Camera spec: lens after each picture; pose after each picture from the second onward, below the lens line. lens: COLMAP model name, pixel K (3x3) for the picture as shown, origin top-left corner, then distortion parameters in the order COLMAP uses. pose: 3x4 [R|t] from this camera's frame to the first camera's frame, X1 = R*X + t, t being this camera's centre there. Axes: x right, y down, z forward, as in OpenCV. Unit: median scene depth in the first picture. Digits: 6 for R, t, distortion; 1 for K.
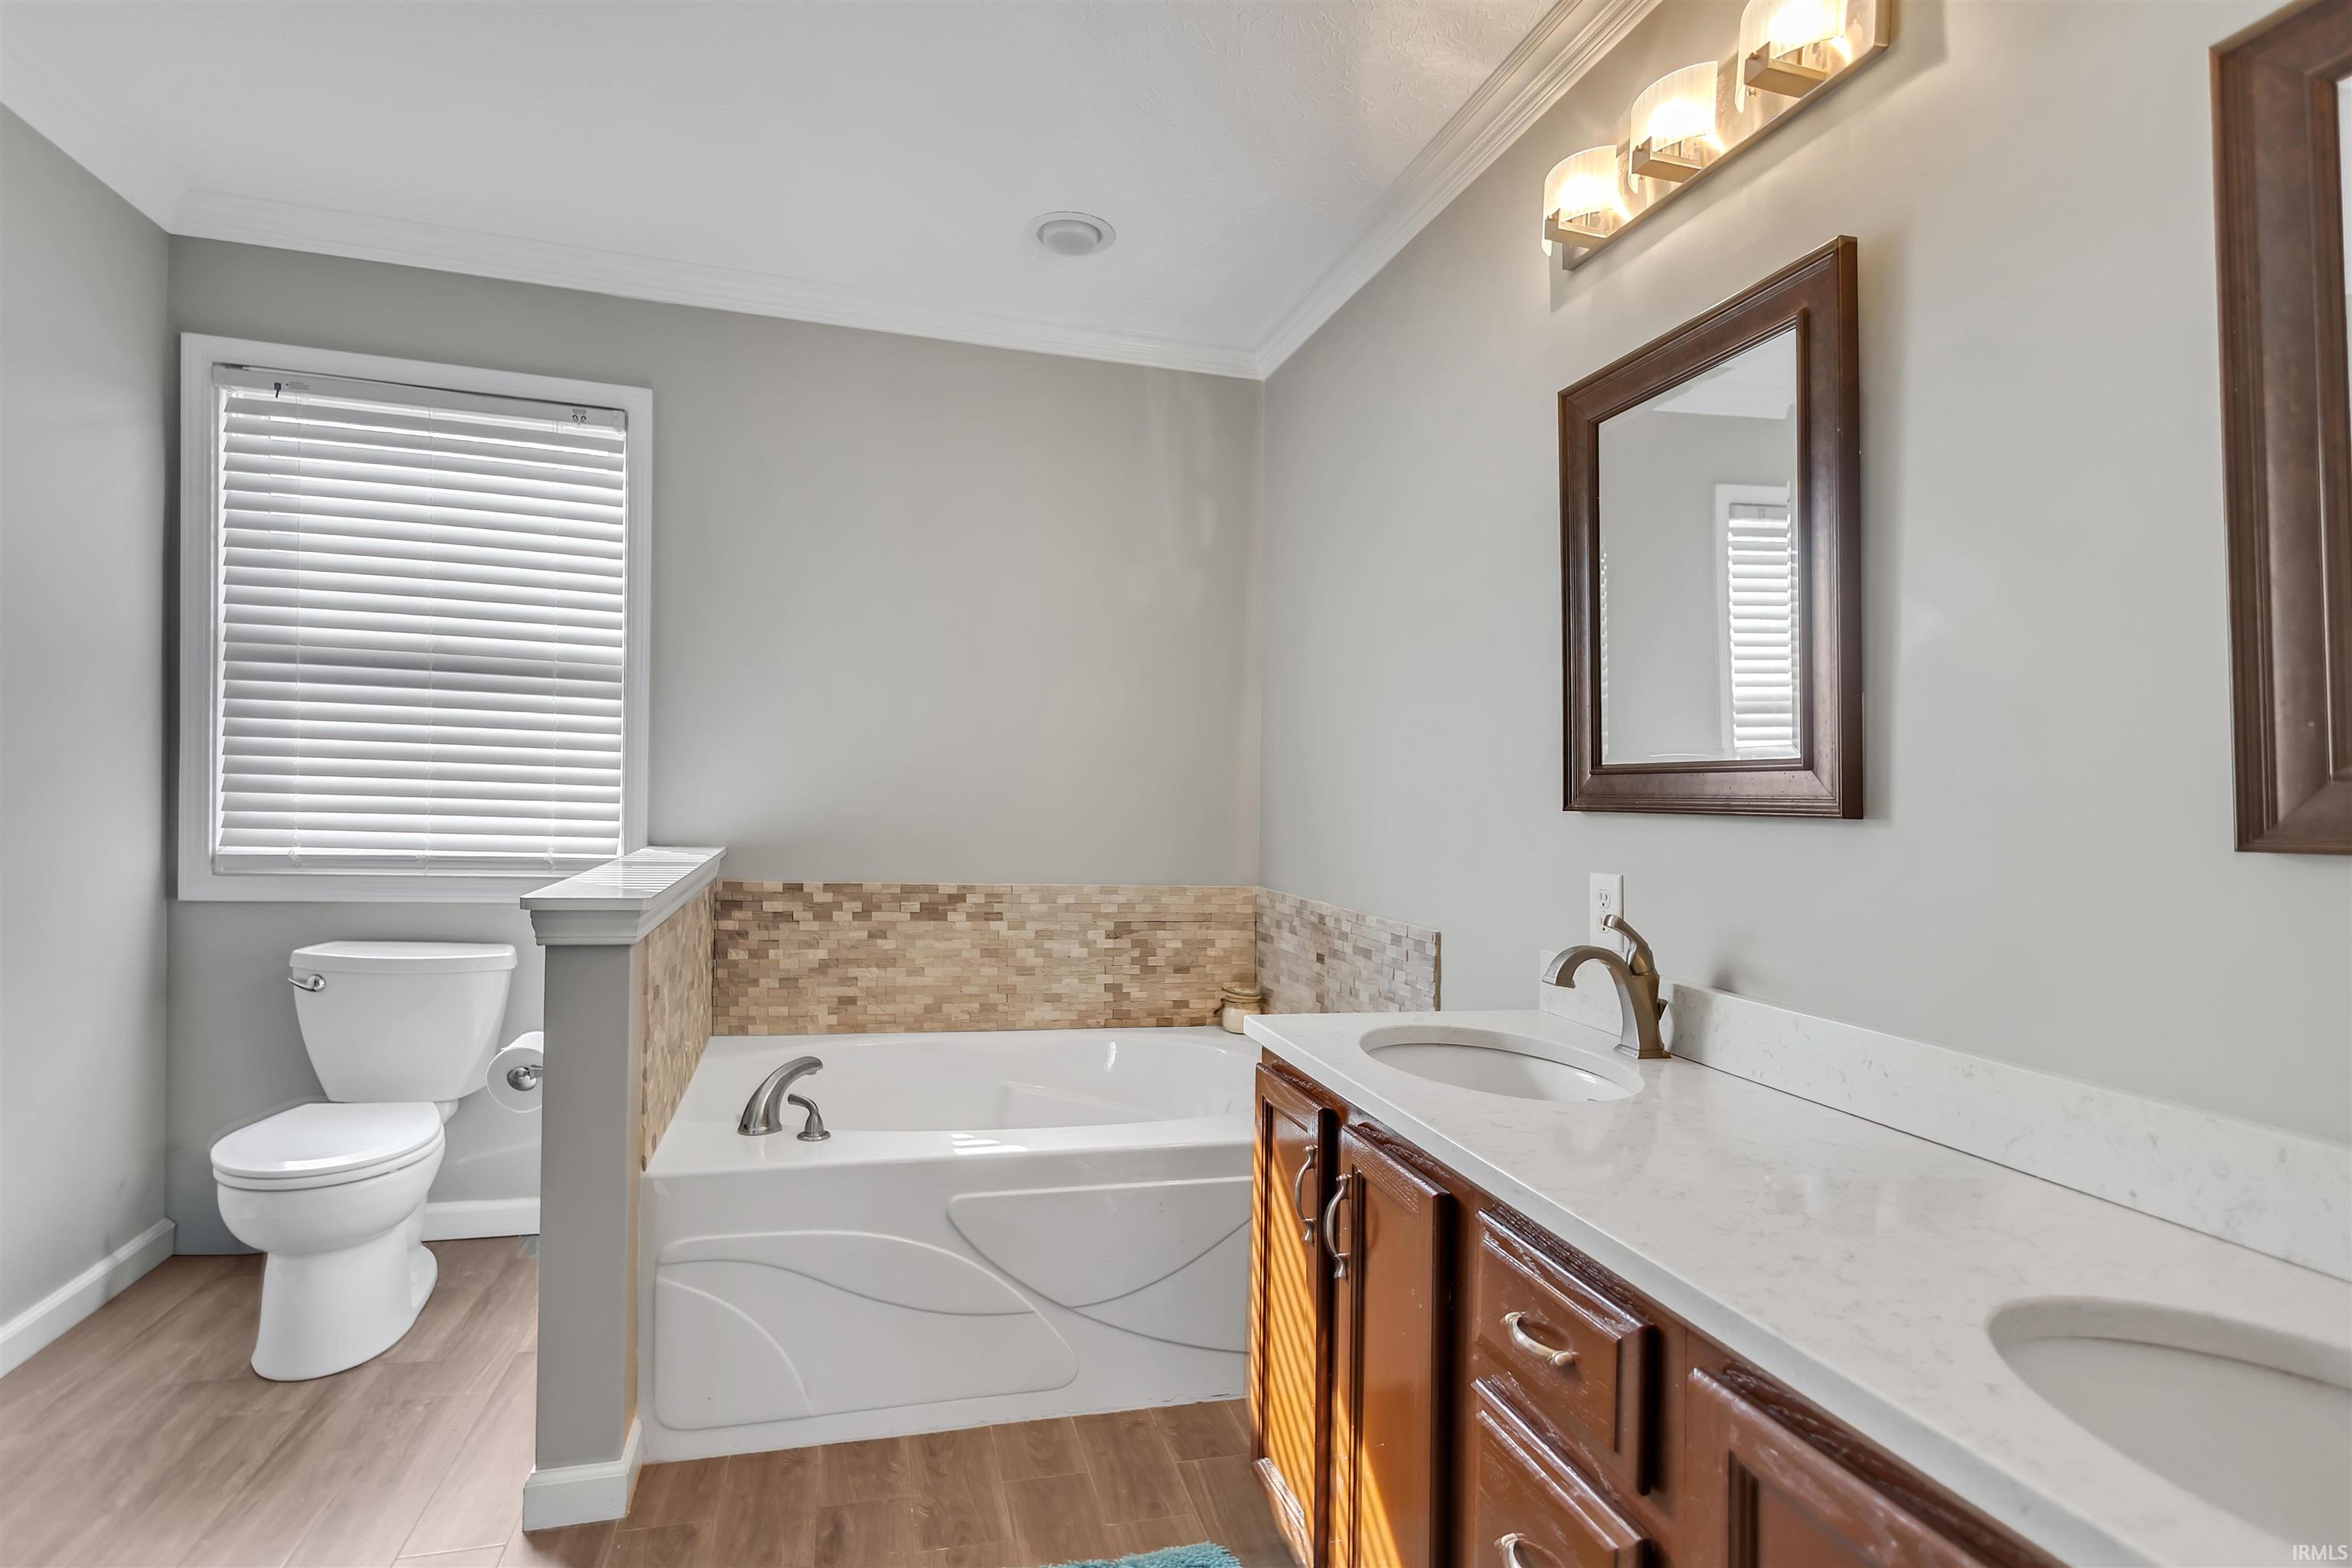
lens RADIAL K [[1152.4, 0, 1176.0], [0, 1152.4, 784.0], [0, 0, 1]] dist [-0.000177, -0.000142]
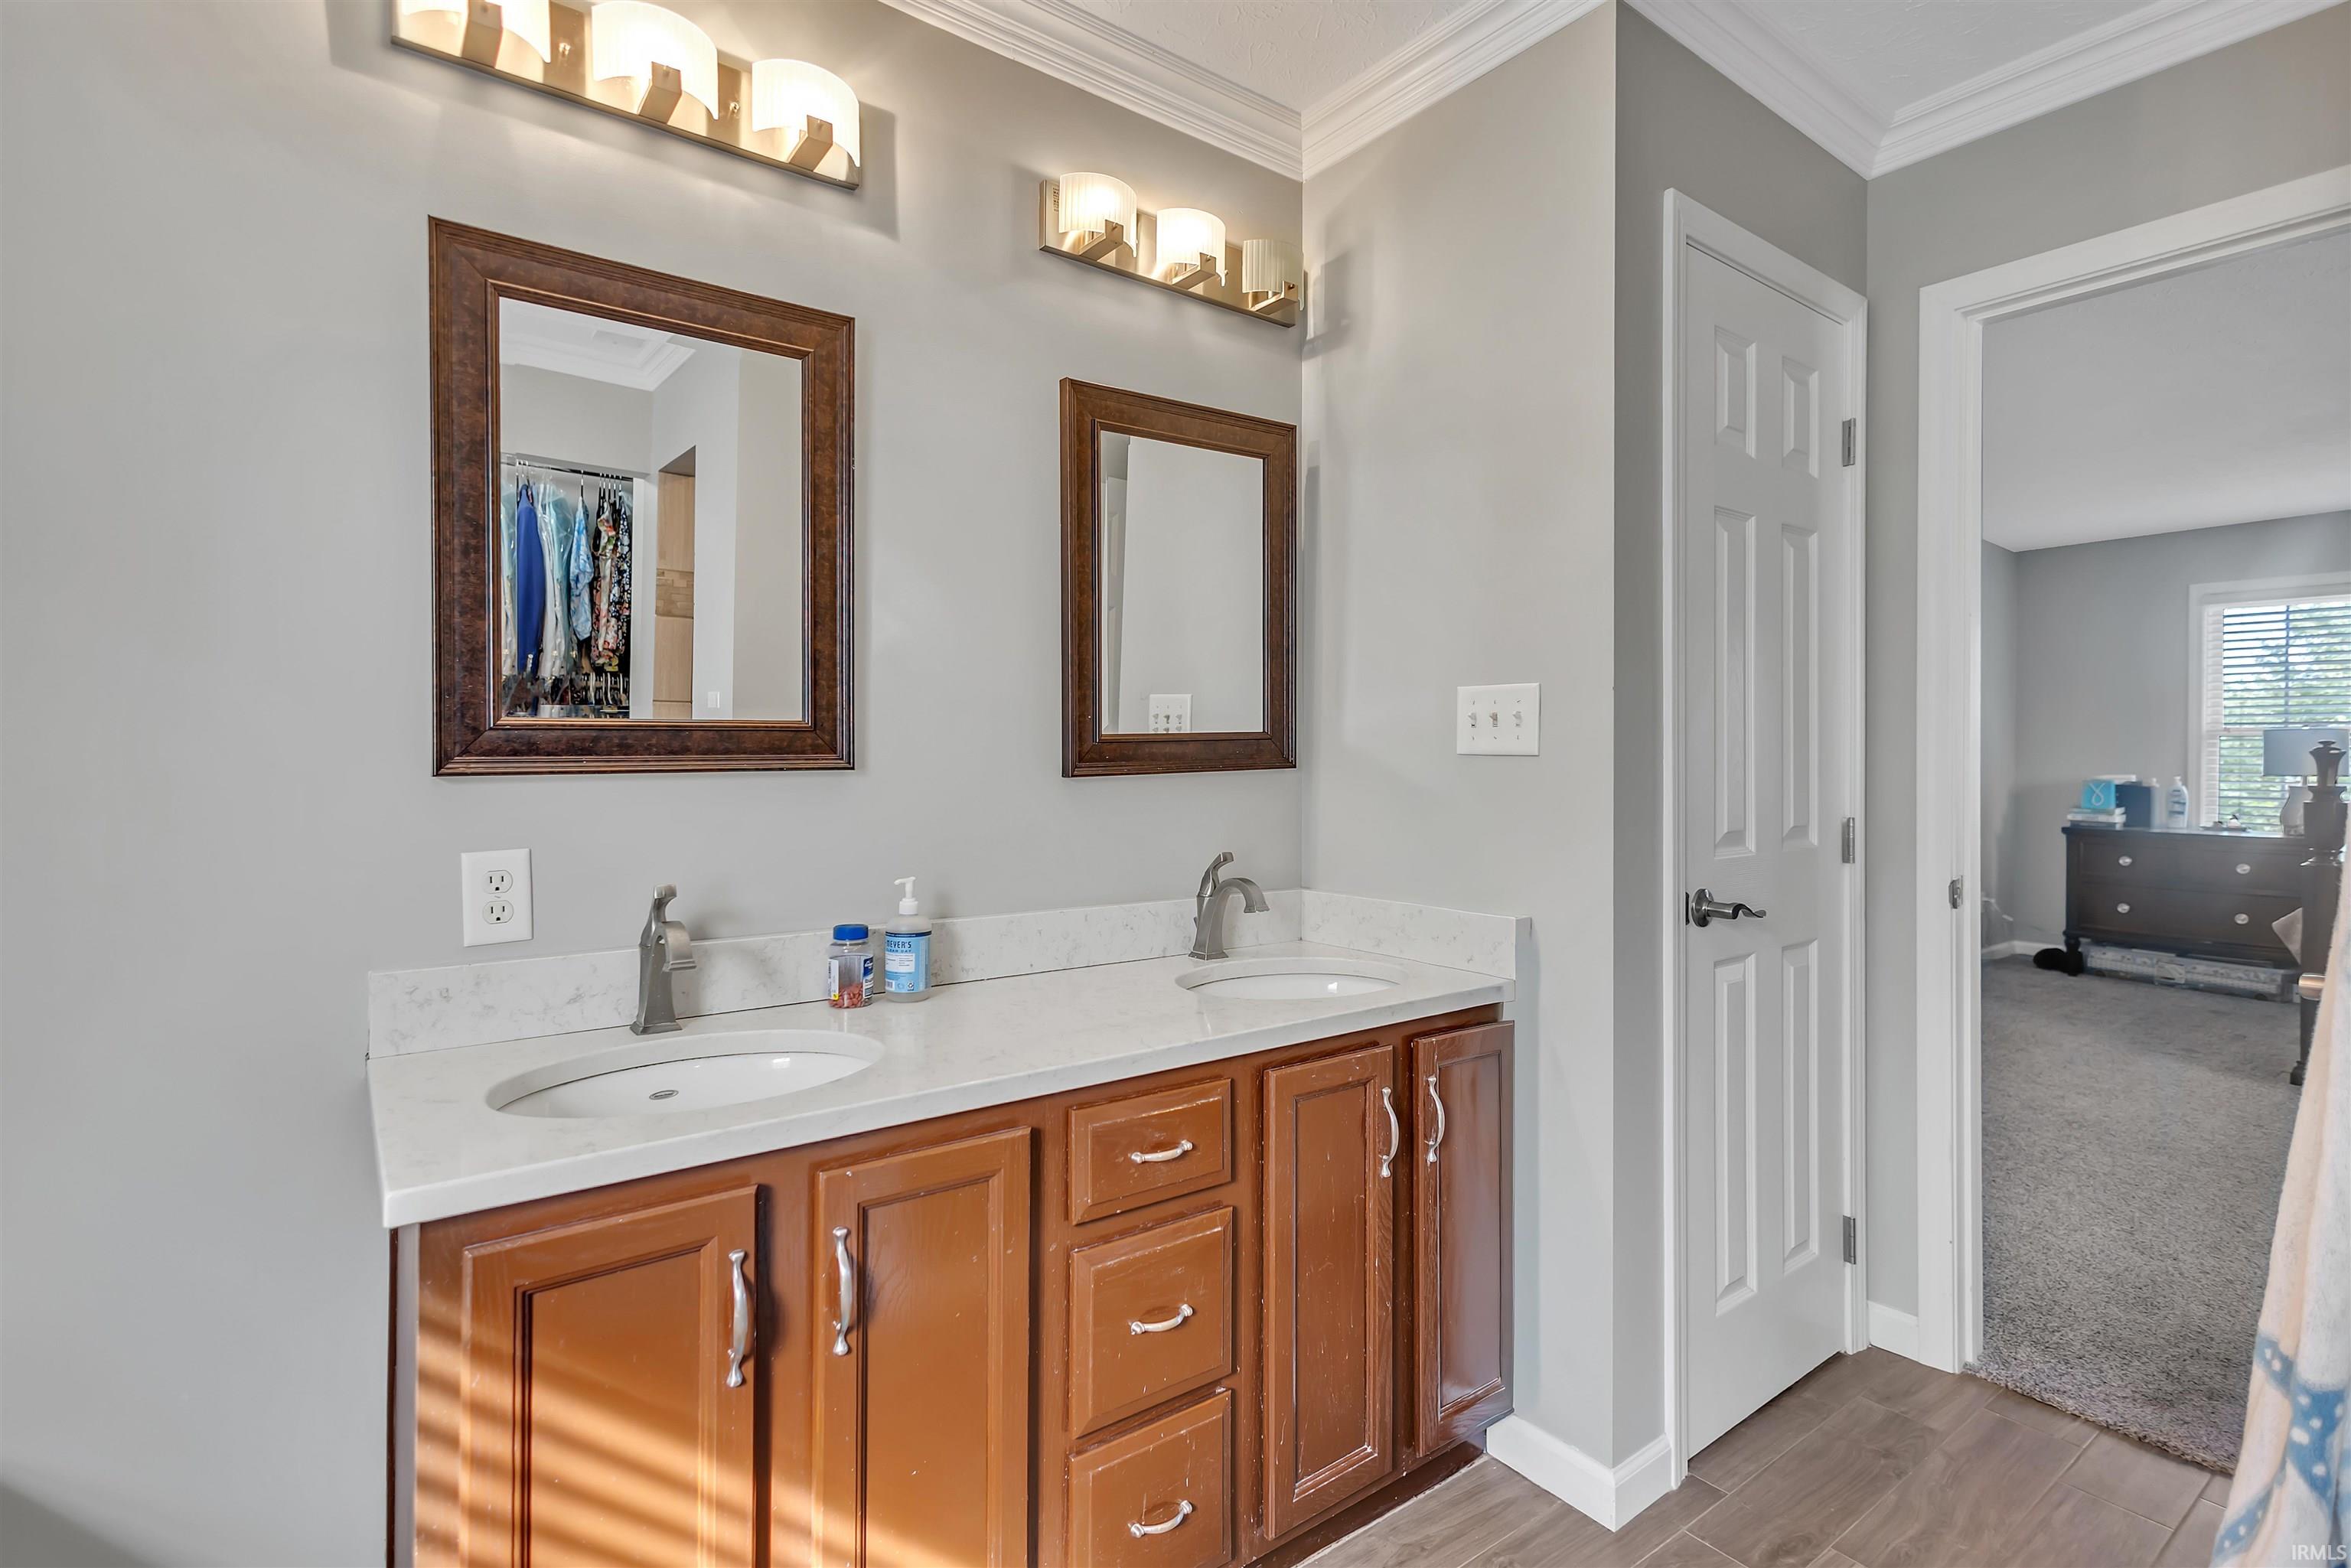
lens RADIAL K [[1135.0, 0, 1177.2], [0, 1135.0, 736.4], [0, 0, 1]] dist [-0.000963, -0.000229]
pose [[-0.356868, -0.005124, 0.934141, -0.736813], [-0.012866, 0.999917, 0.000570, -0.014087], [-0.934066, -0.011815, -0.356905, 1.126971]]
